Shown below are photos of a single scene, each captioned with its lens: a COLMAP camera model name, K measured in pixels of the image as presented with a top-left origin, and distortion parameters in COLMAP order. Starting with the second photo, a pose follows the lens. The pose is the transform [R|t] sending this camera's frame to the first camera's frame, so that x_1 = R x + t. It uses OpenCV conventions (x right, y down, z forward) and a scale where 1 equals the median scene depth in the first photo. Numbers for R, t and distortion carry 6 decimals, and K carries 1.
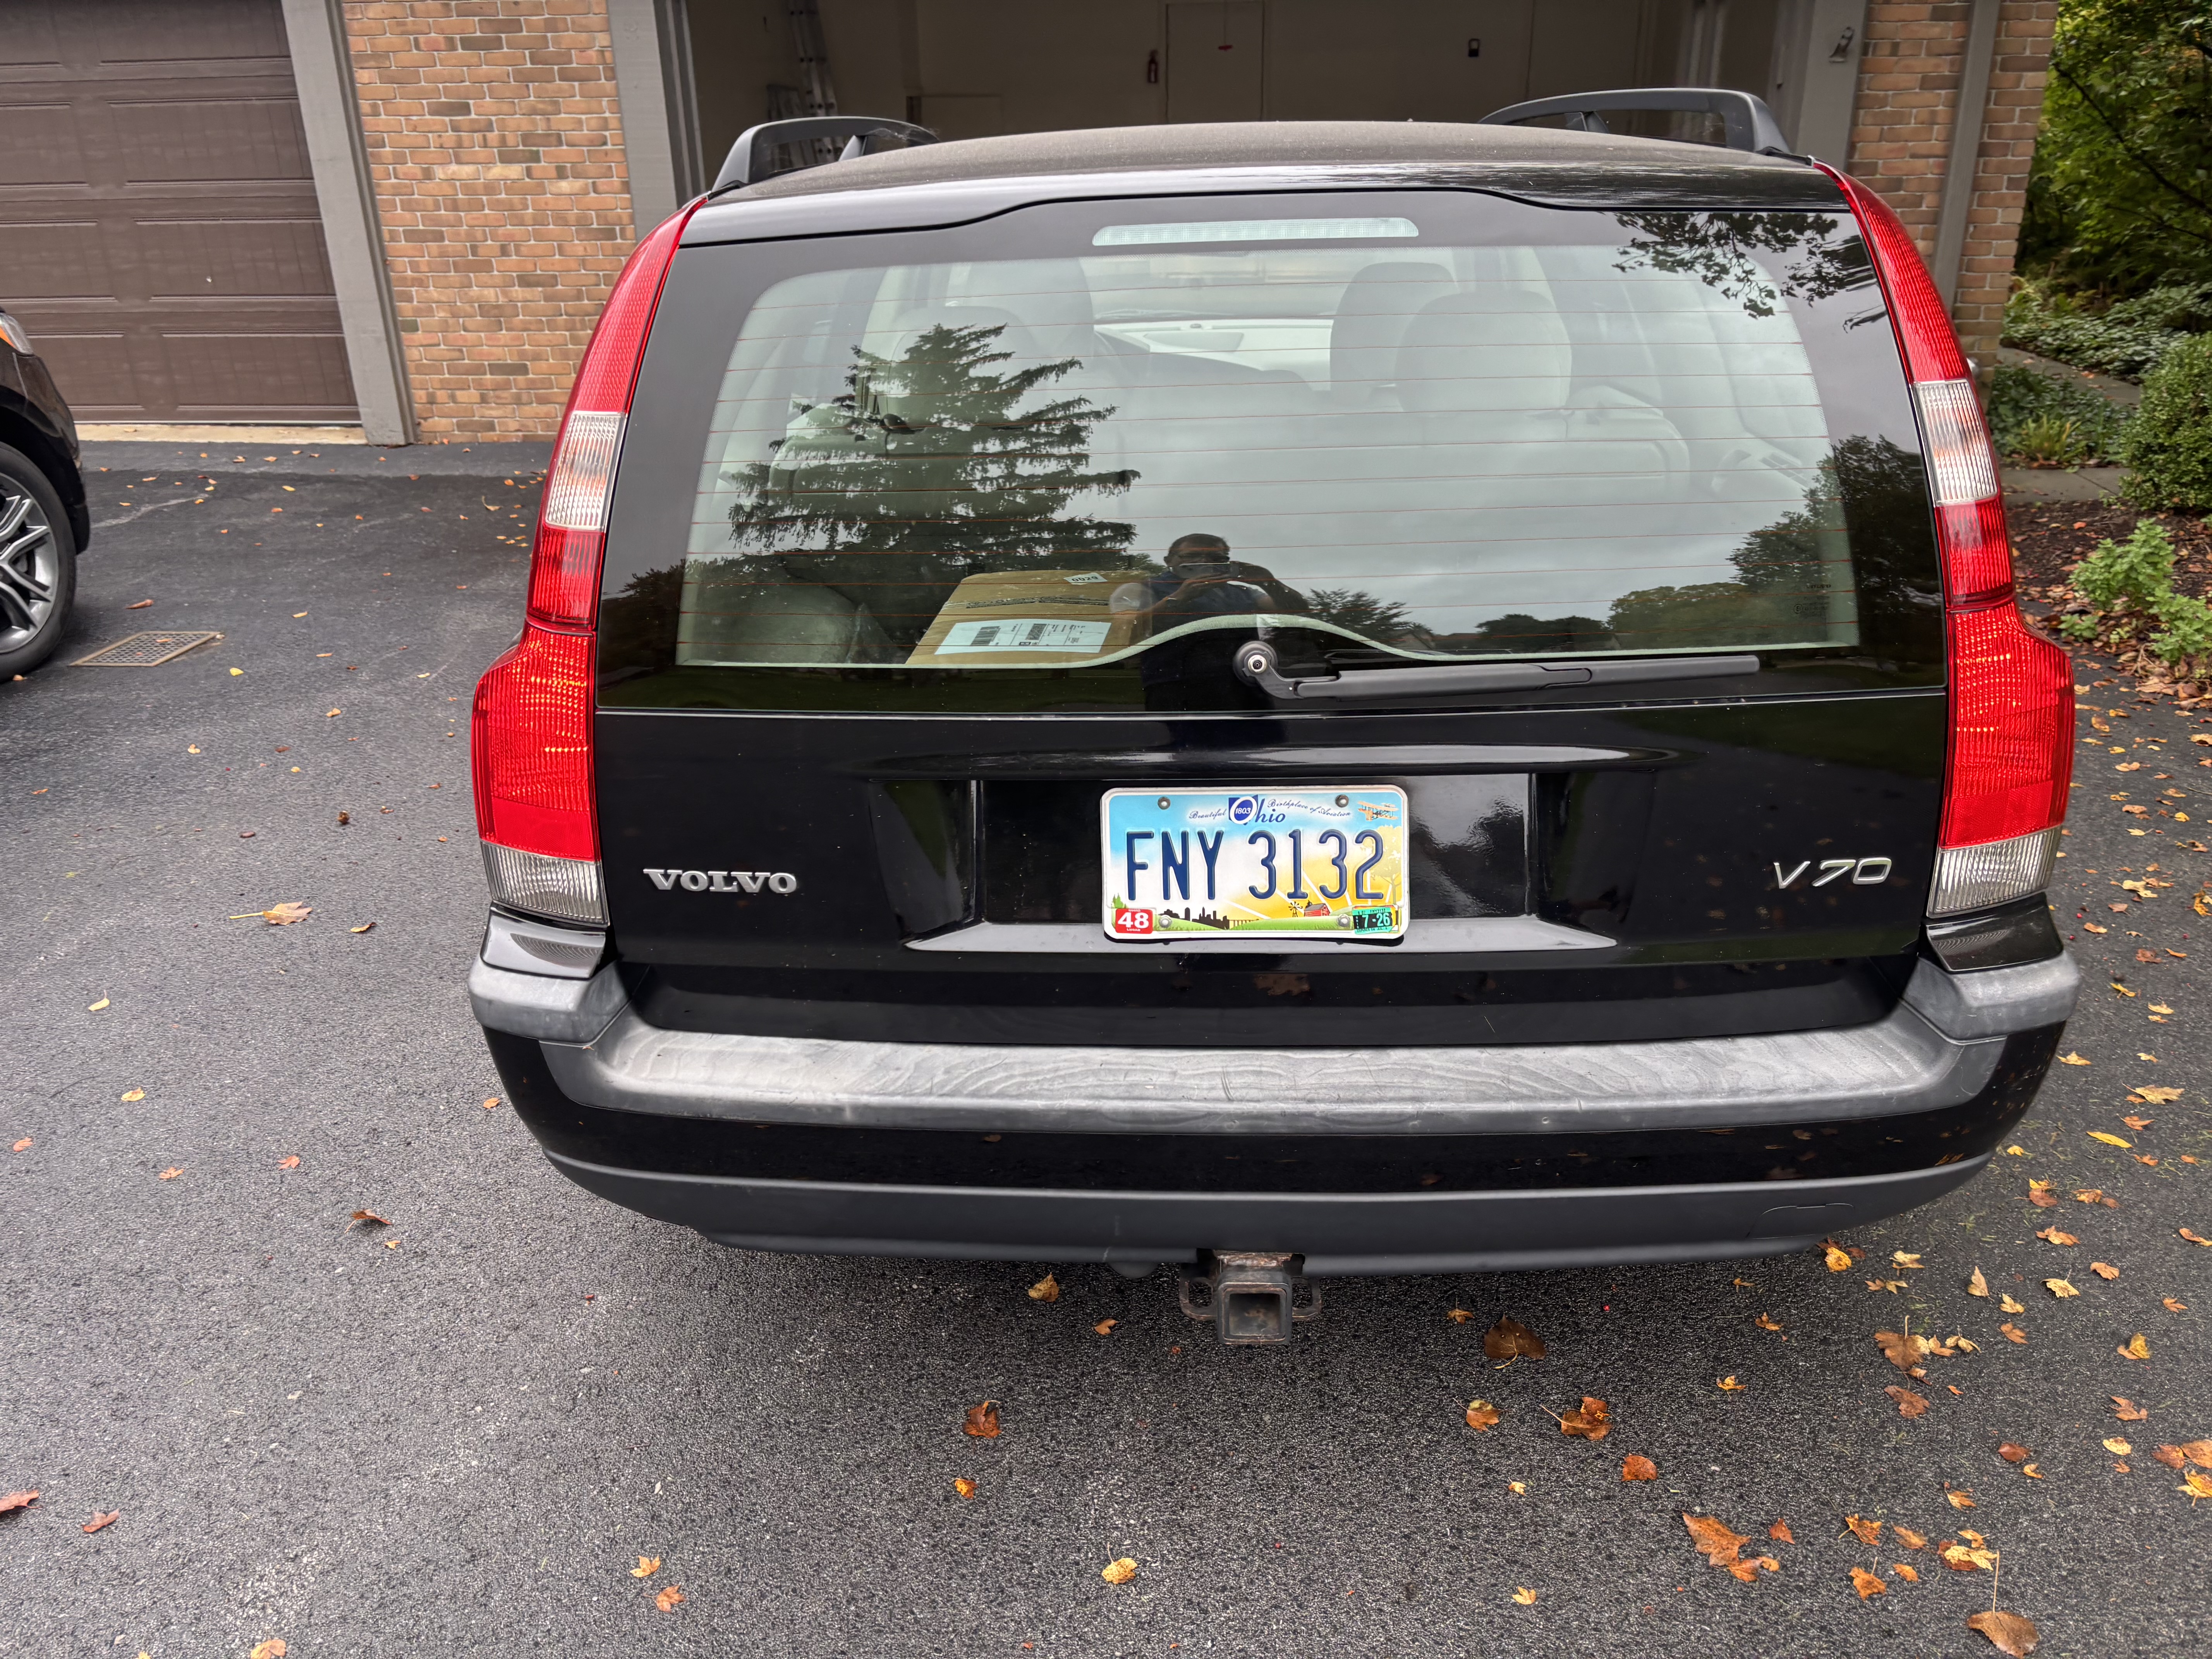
lens RADIAL K [[1655.1, 0, 1057.4], [0, 1655.1, 785.0], [0, 0, 1]] dist [0.100253, -0.119103]
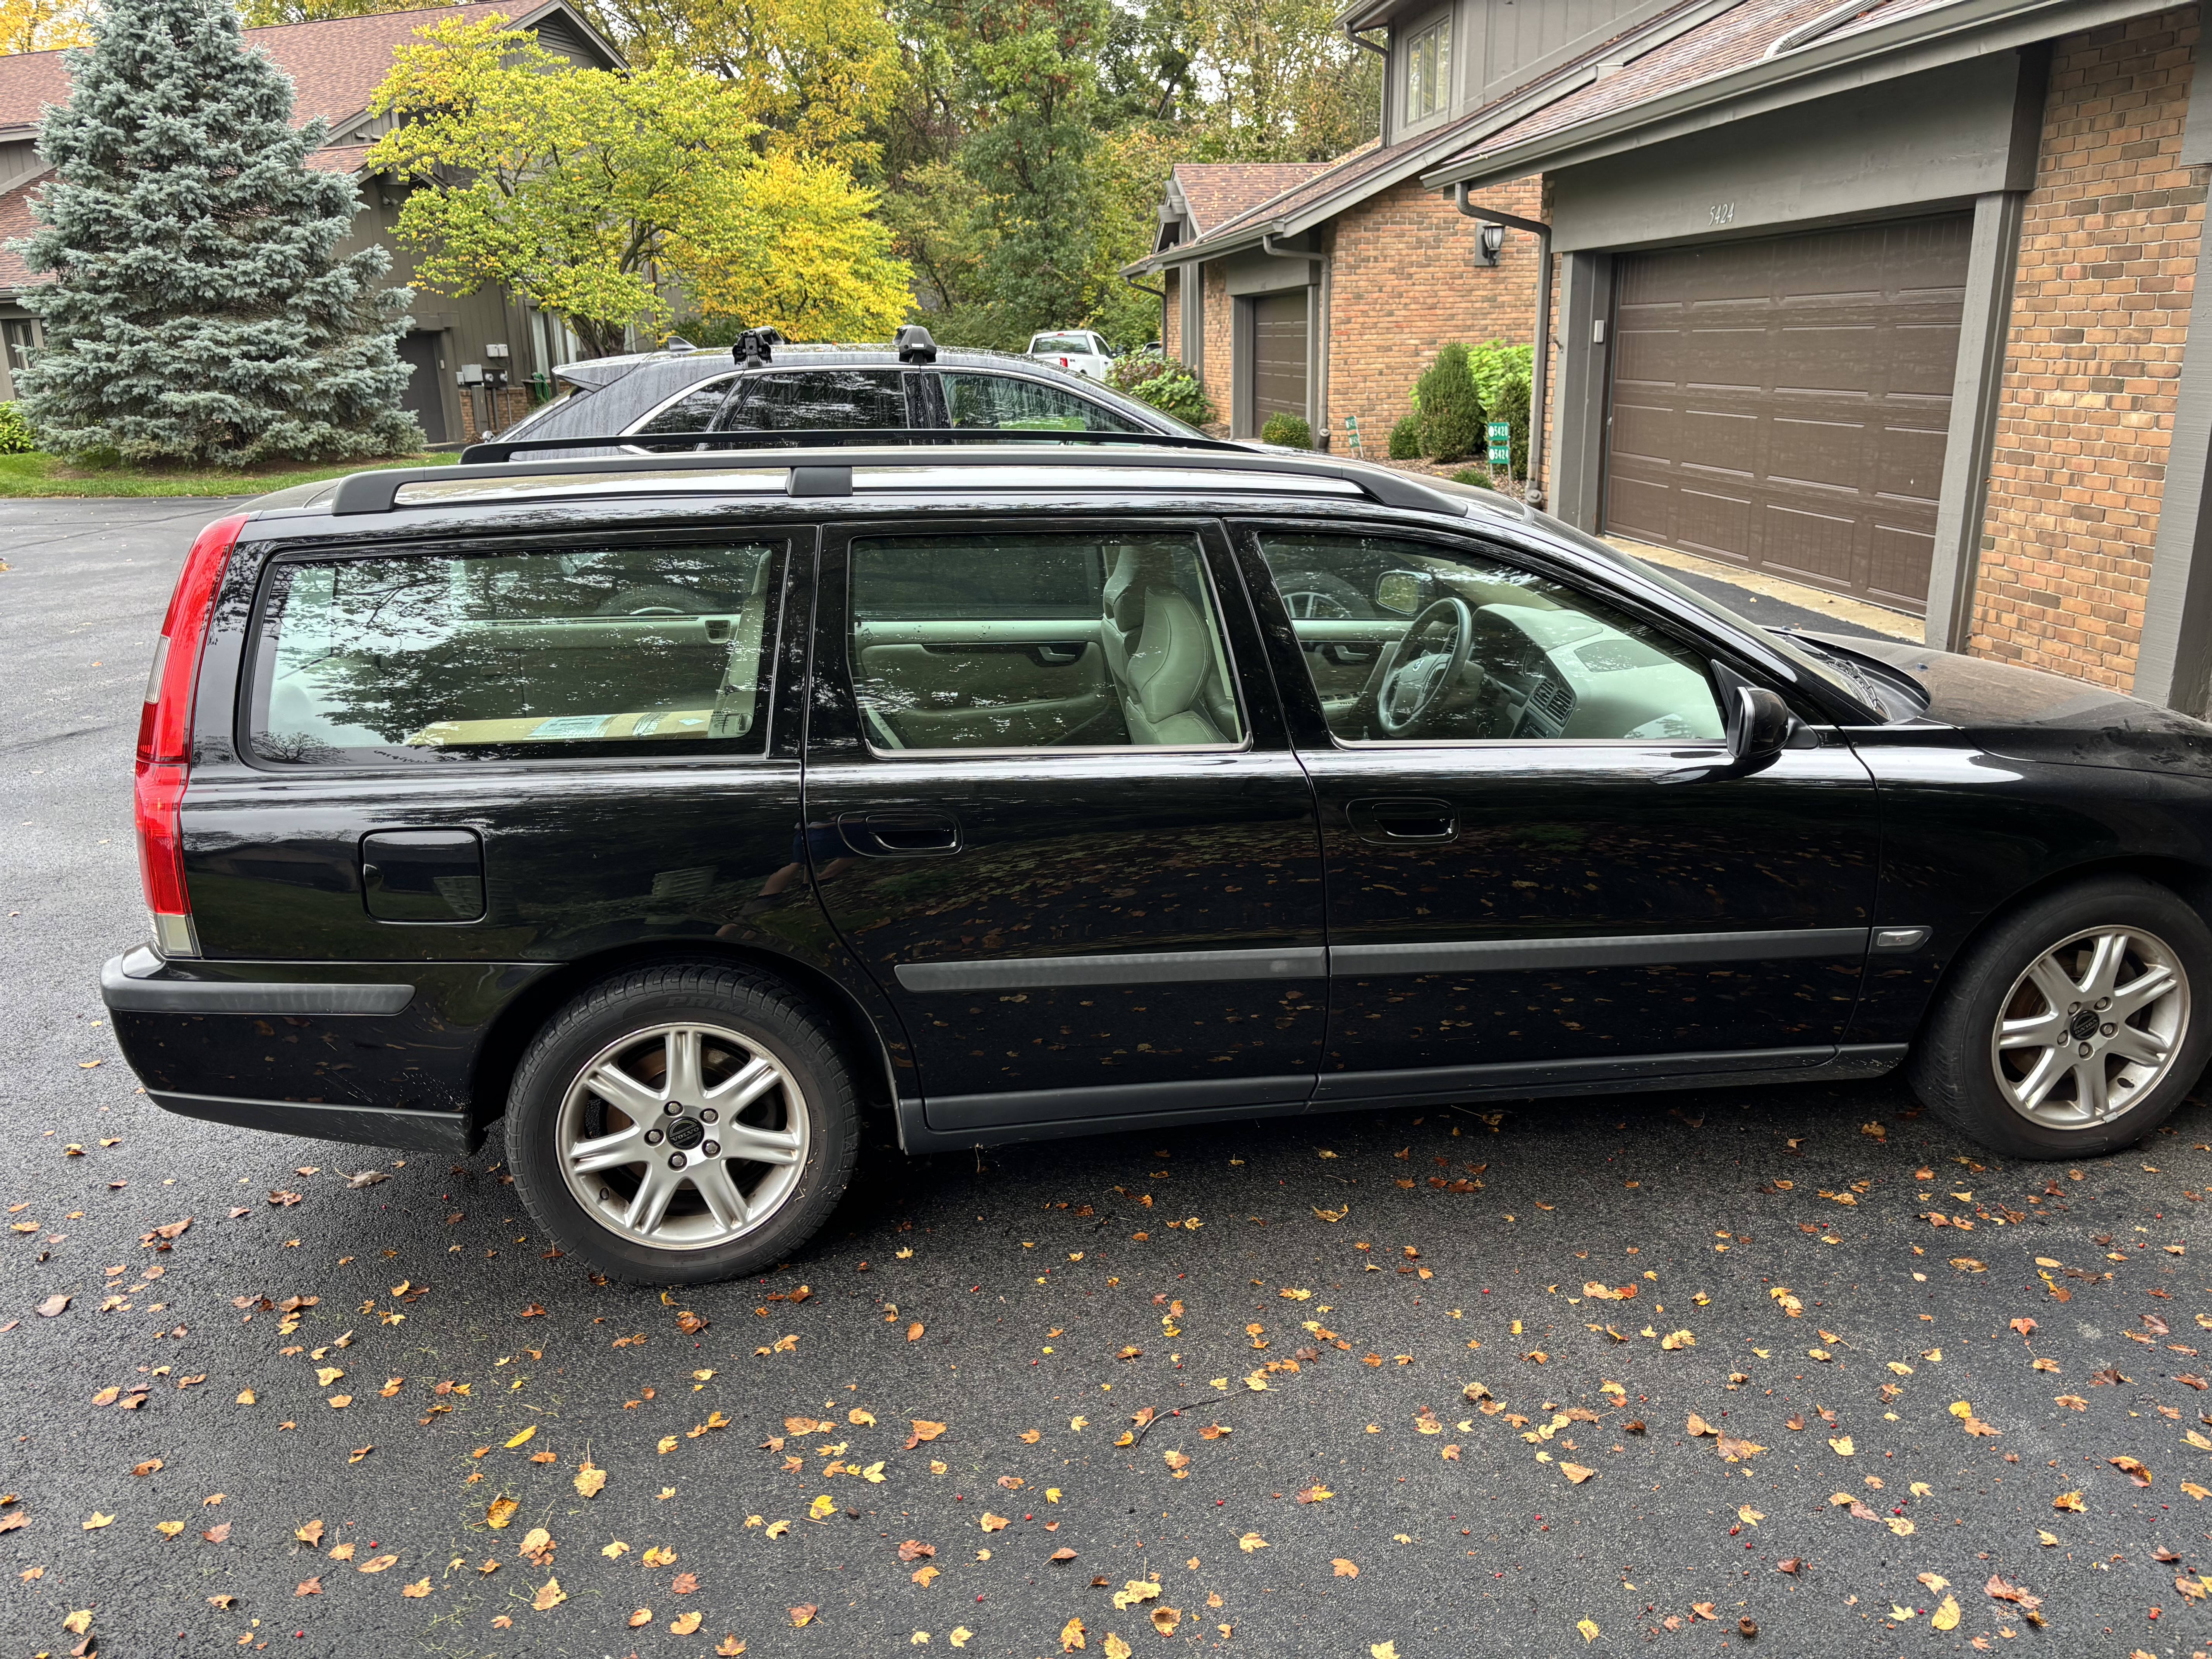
lens RADIAL K [[1675.0, 0, 1122.0], [0, 1675.0, 825.8], [0, 0, 1]] dist [0.028957, -0.043013]
pose [[0.209426, 0.289528, -0.933978, 0.540741], [-0.342559, 0.916352, 0.207252, -0.166675], [0.915857, 0.276538, 0.291088, 0.315845]]
